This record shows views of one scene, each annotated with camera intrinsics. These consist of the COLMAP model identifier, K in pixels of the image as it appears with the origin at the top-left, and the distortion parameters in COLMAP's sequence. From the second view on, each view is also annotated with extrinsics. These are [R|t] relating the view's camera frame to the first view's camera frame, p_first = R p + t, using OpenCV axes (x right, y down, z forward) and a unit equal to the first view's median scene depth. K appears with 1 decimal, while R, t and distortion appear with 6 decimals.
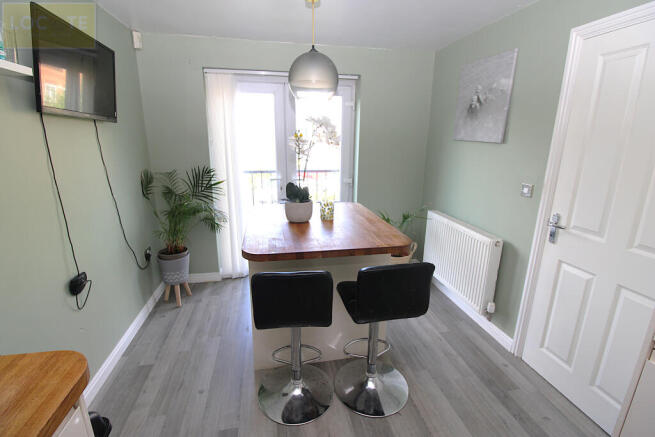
lens RADIAL K [[308.0, 0, 327.5], [0, 308.0, 218.5], [0, 0, 1]] dist [0.000913, 0.000019]
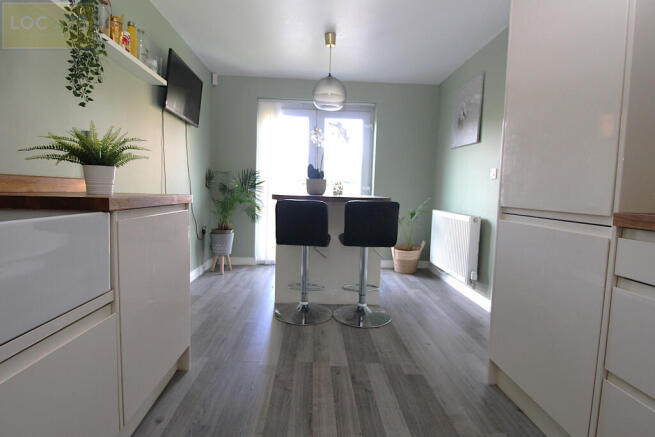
lens RADIAL K [[328.2, 0, 327.5], [0, 328.2, 218.5], [0, 0, 1]] dist [-0.000715, -0.000088]
pose [[0.989439, 0.031737, -0.141436, 0.131253], [-0.055529, 0.984291, -0.167595, 0.278167], [0.133895, 0.173679, 0.975658, -0.298357]]
